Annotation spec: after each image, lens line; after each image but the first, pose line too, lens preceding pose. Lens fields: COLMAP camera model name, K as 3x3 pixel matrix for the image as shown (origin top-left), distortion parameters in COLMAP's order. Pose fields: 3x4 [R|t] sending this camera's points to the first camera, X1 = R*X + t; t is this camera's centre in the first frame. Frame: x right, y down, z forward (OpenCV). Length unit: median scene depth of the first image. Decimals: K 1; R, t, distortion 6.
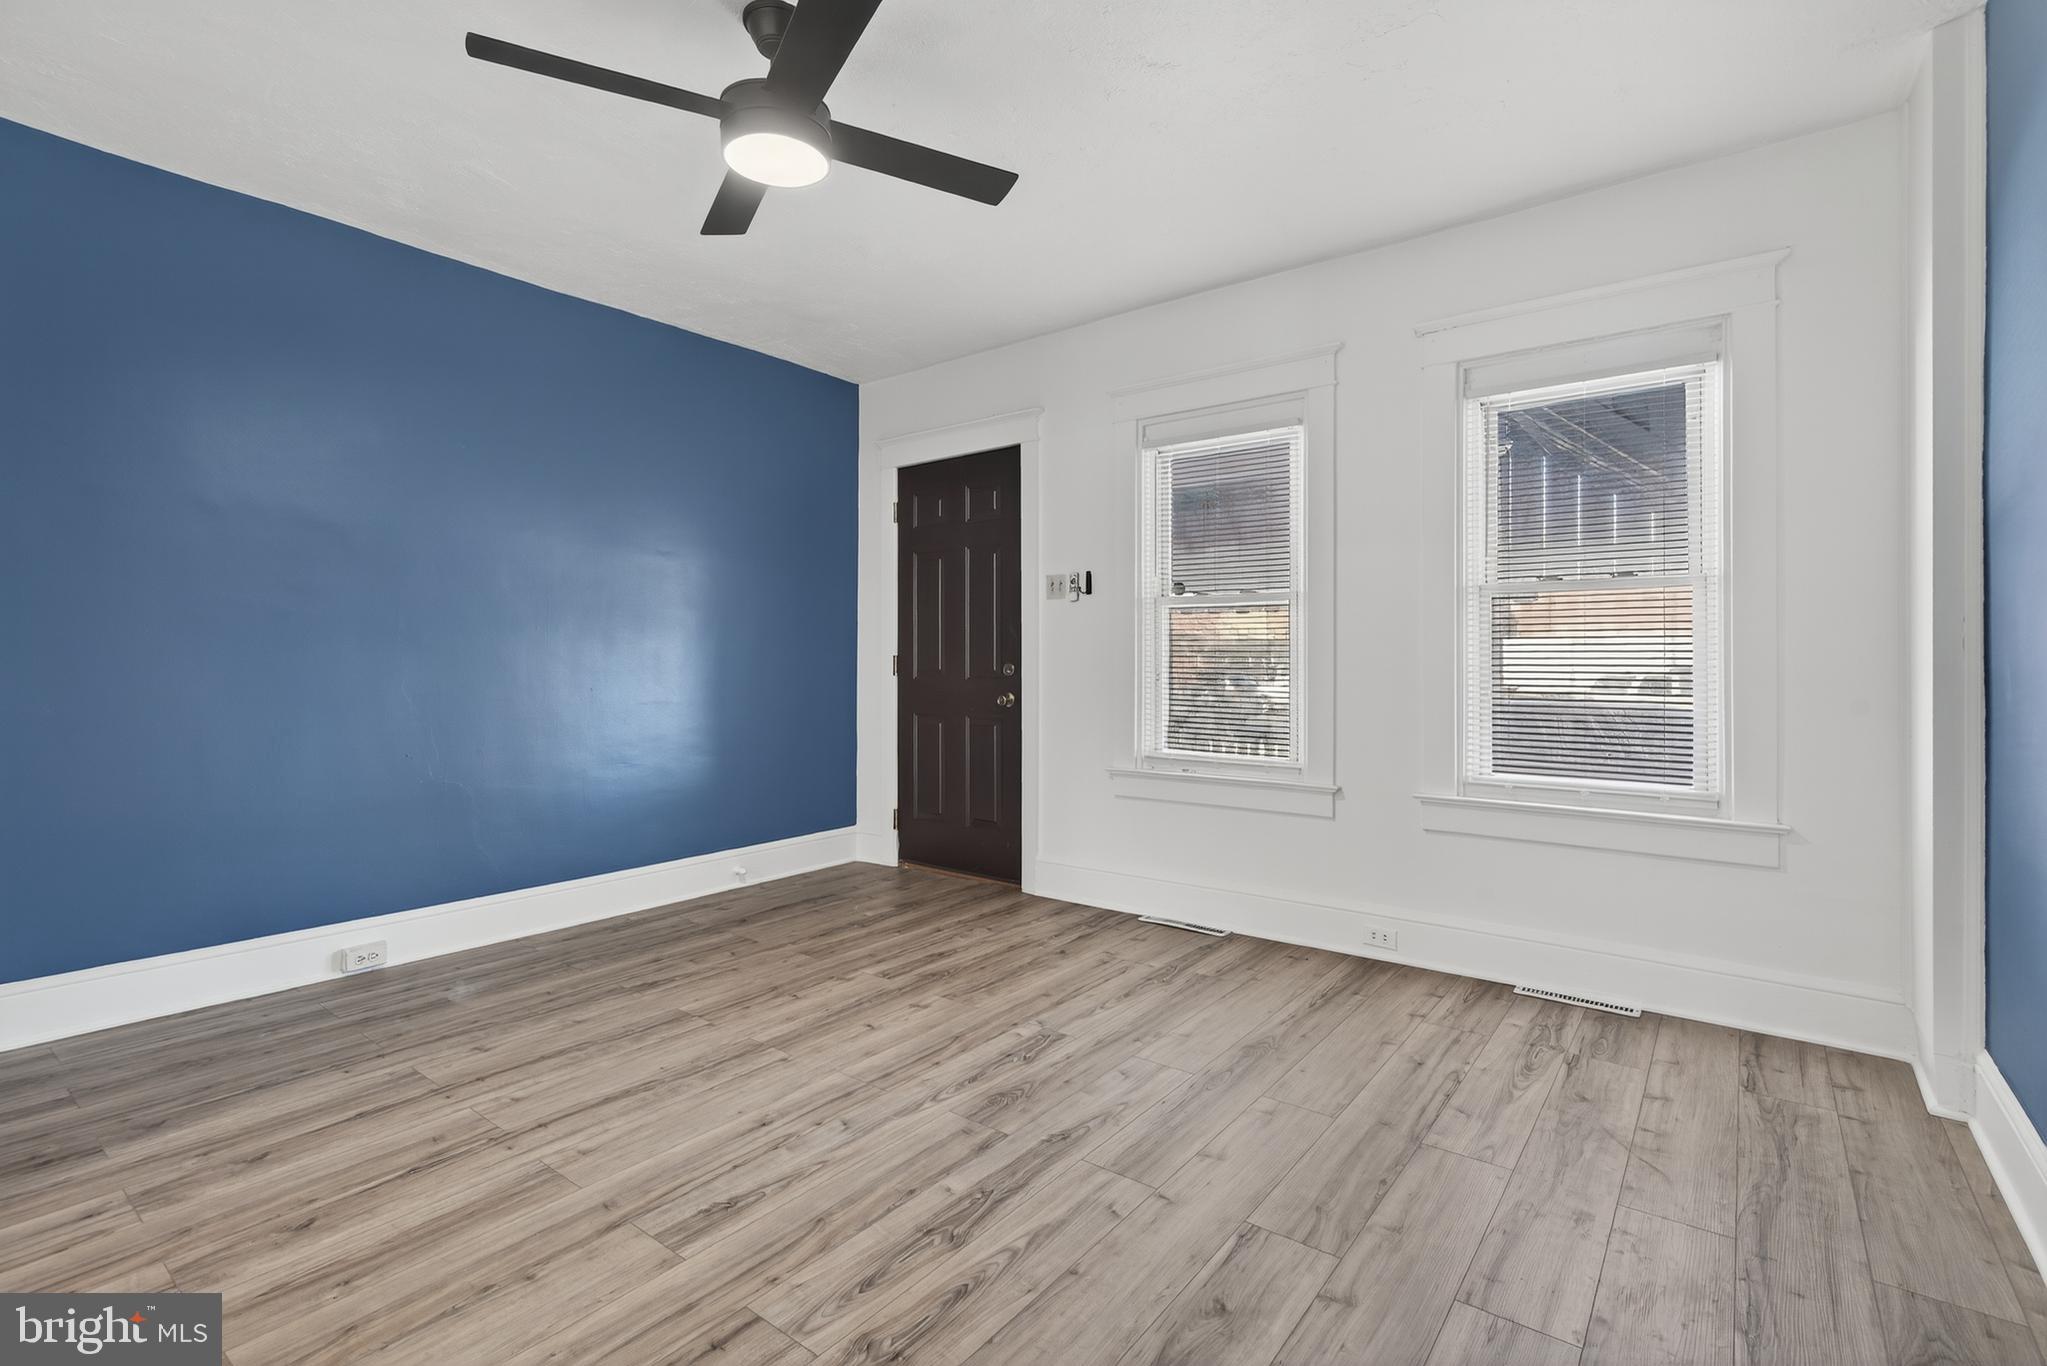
lens RADIAL K [[938.0, 0, 1014.4], [0, 938.0, 678.8], [0, 0, 1]] dist [0.002219, -0.000262]
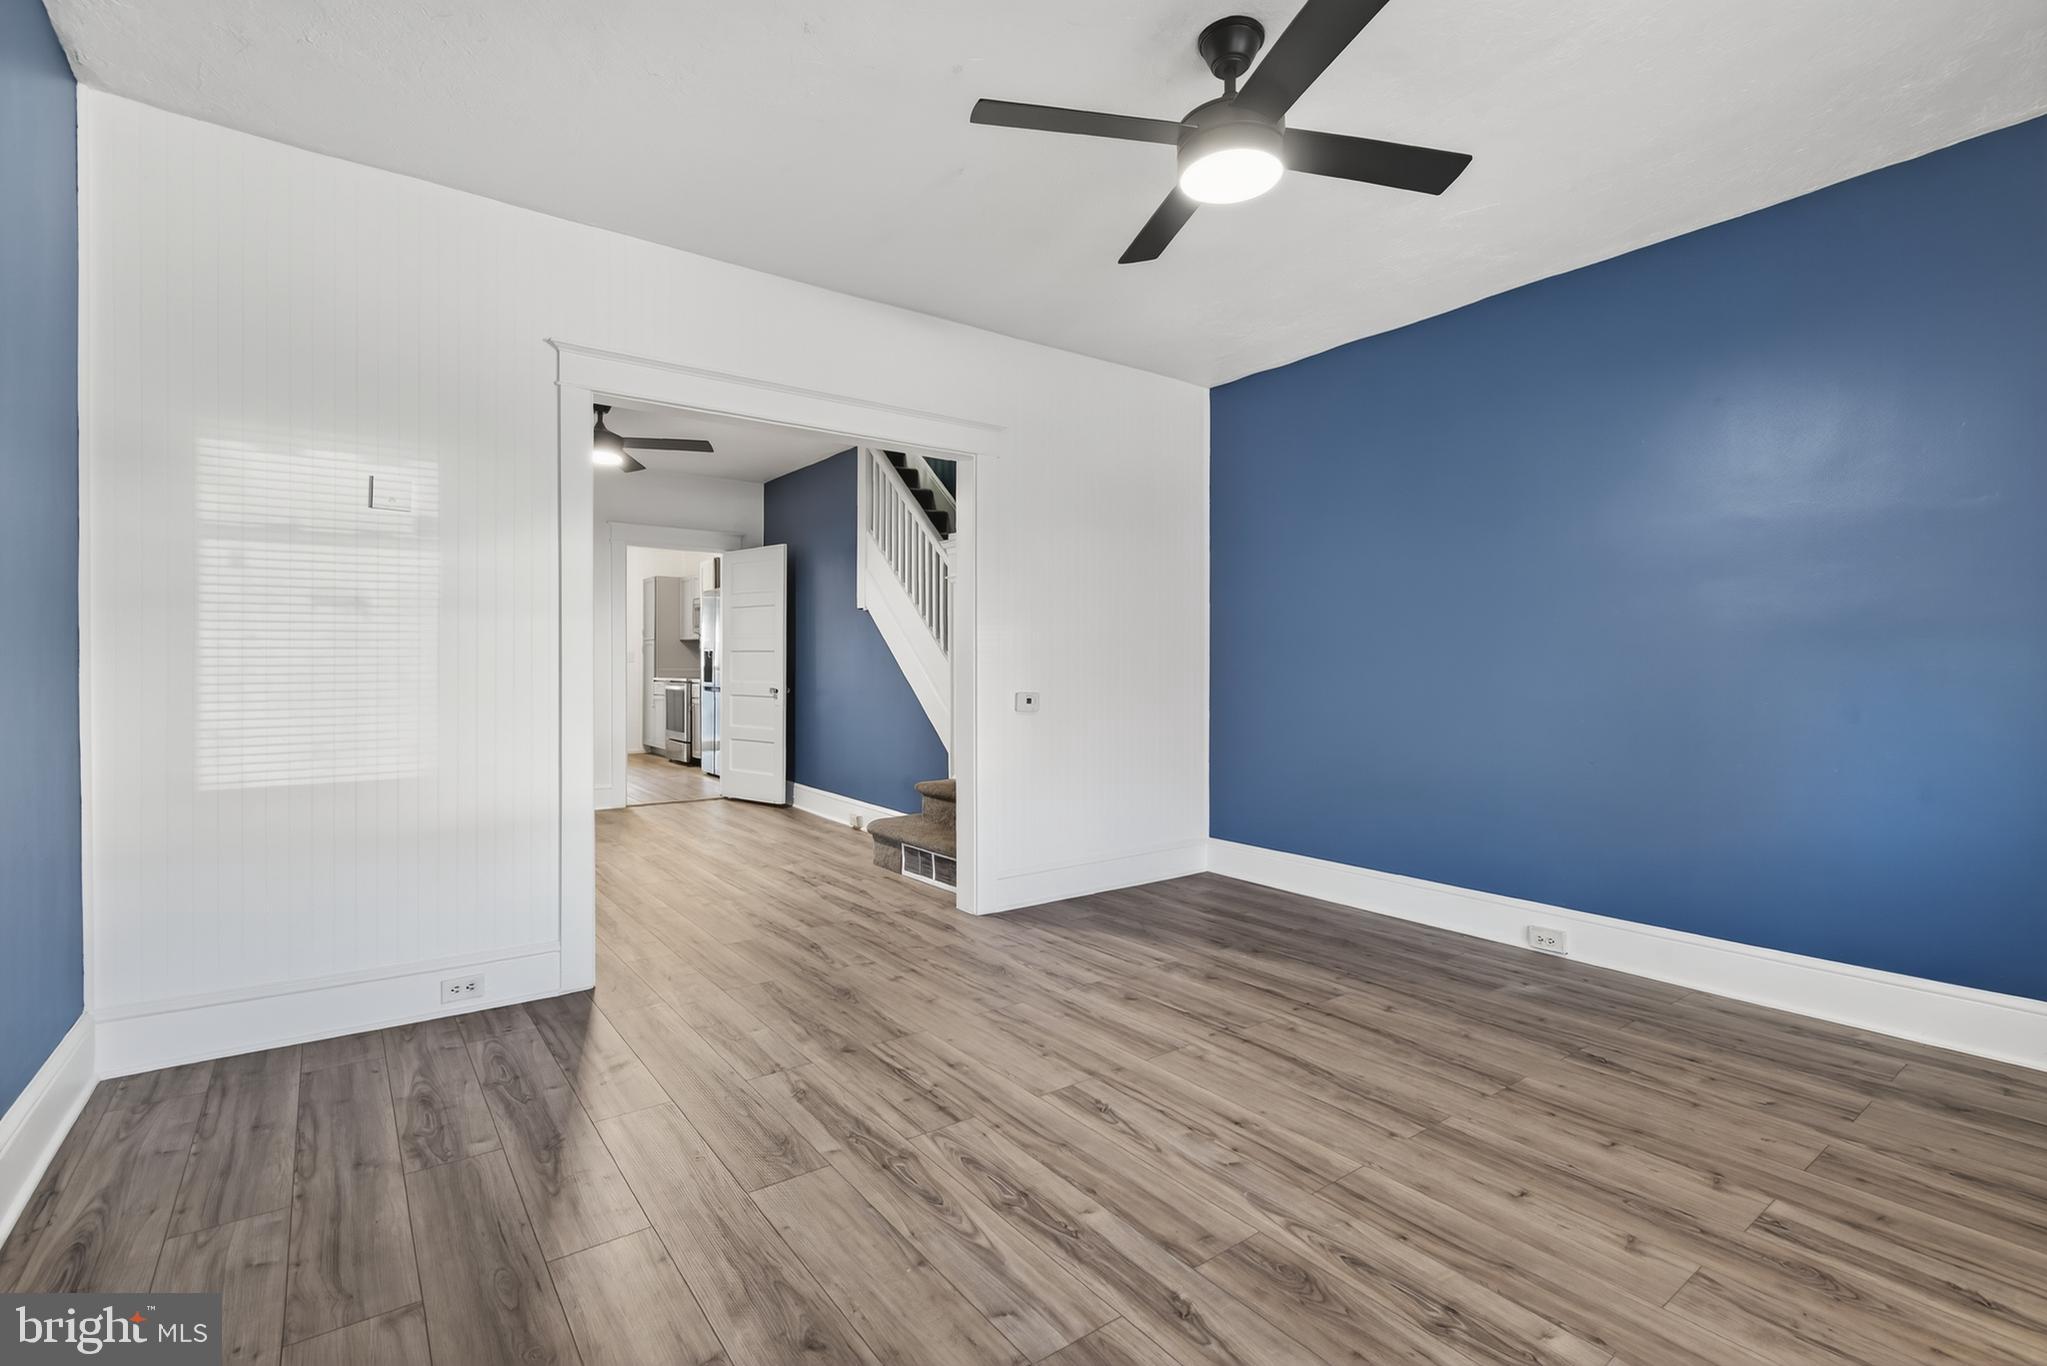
lens RADIAL K [[938.0, 0, 1032.7], [0, 938.0, 672.2], [0, 0, 1]] dist [0.002219, -0.000262]
pose [[-0.262093, 0.003847, -0.965035, 0.726353], [-0.019834, 0.999759, 0.009373, -0.020503], [0.964839, 0.021597, -0.261954, 0.974681]]
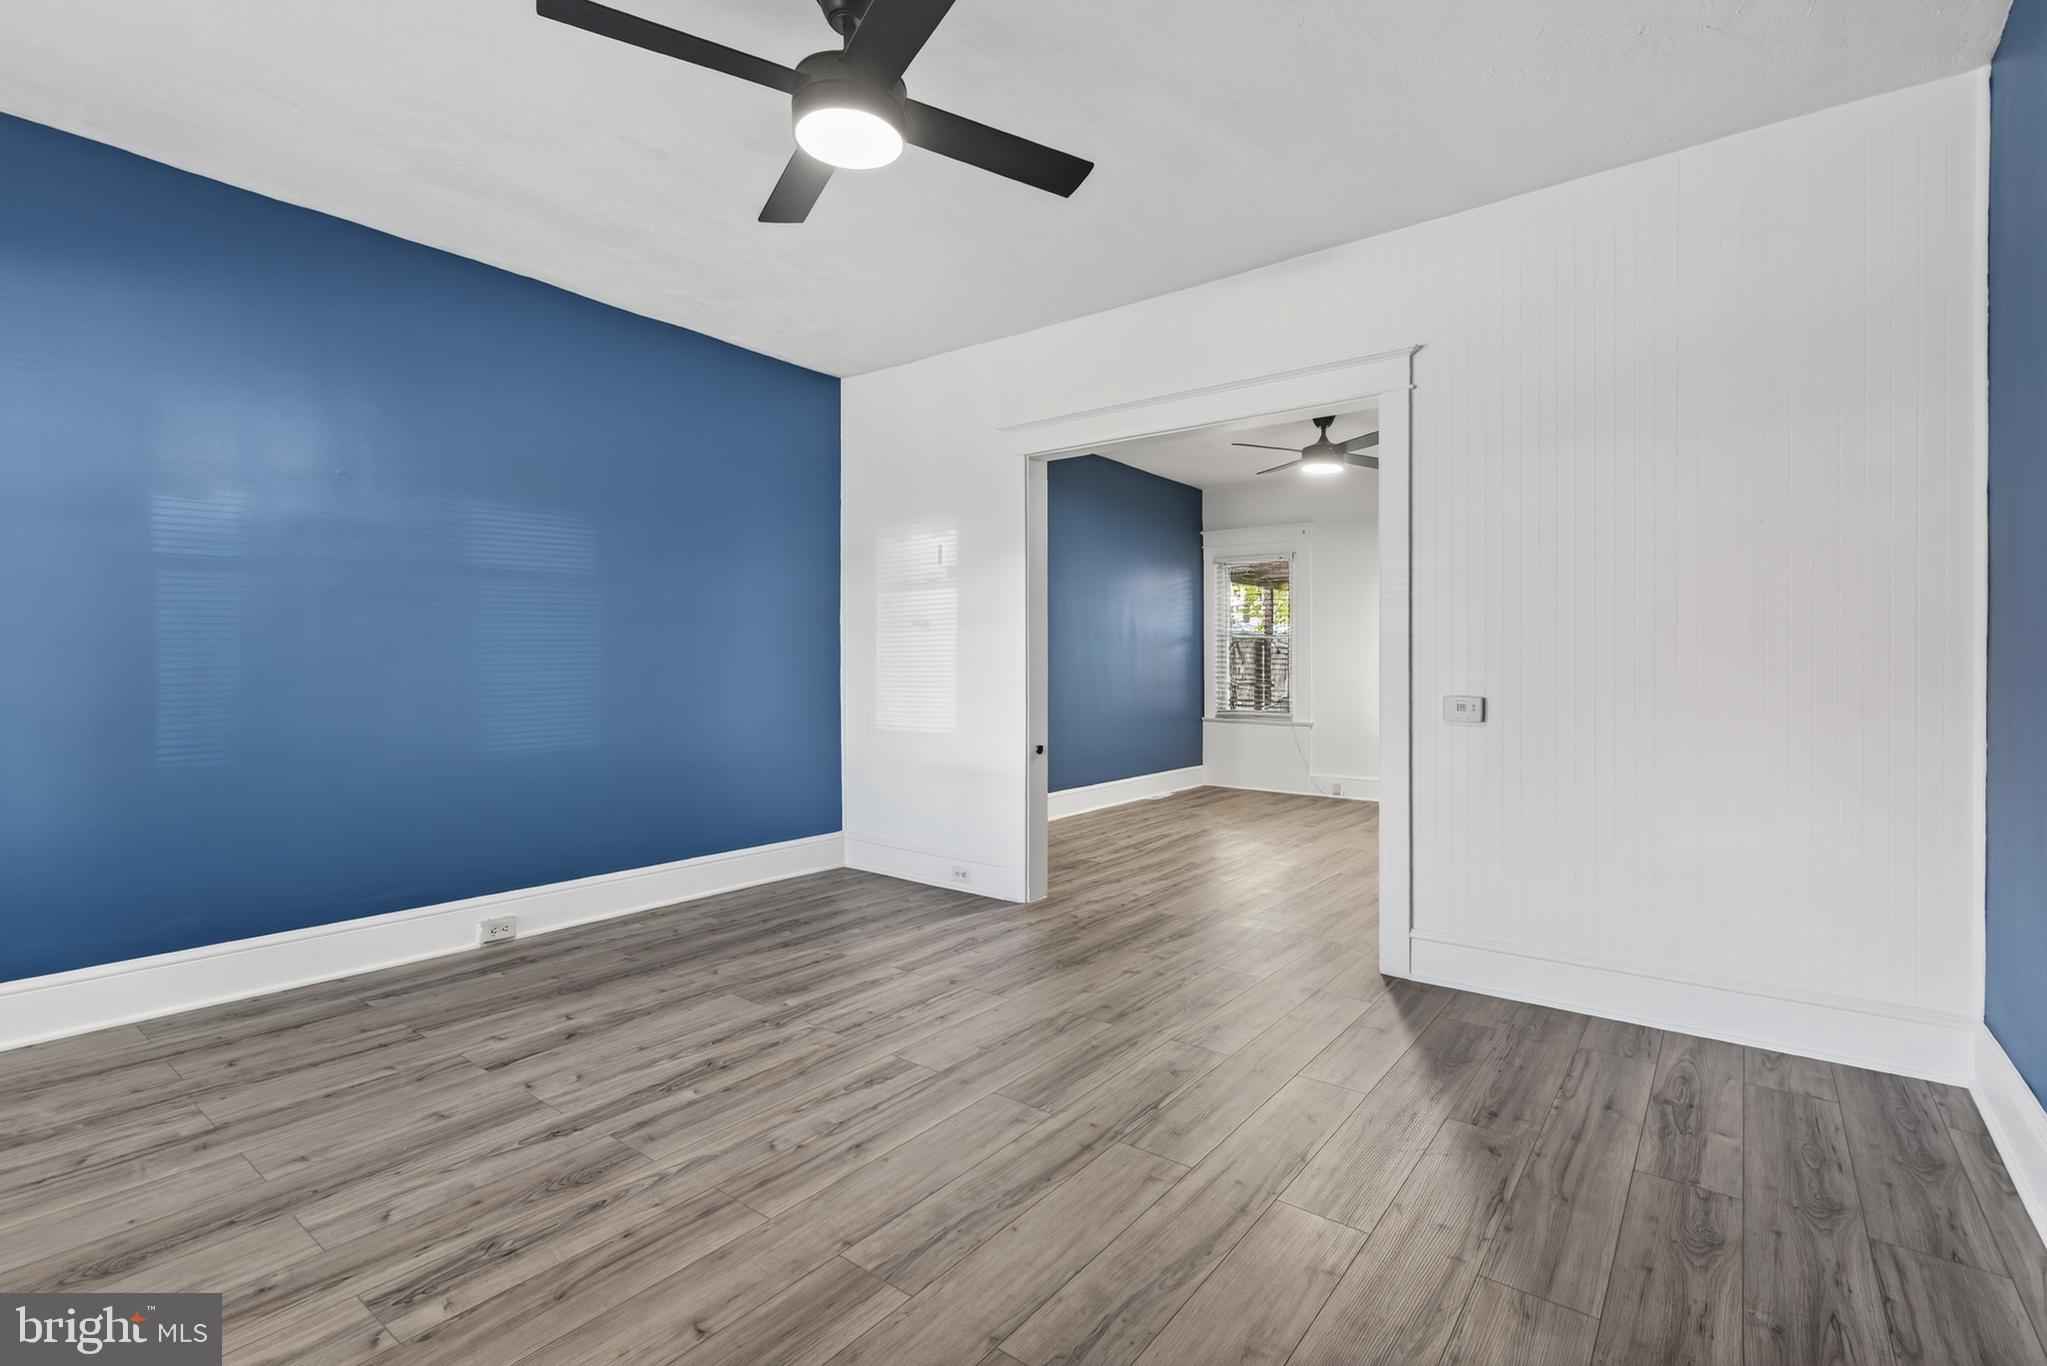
lens RADIAL K [[938.0, 0, 1017.2], [0, 938.0, 666.5], [0, 0, 1]] dist [0.002219, -0.000262]
pose [[-0.999974, -0.004655, -0.005425, -0.395812], [-0.004772, 0.999750, 0.021843, -0.034540], [0.005322, 0.021868, -0.999747, 1.822876]]
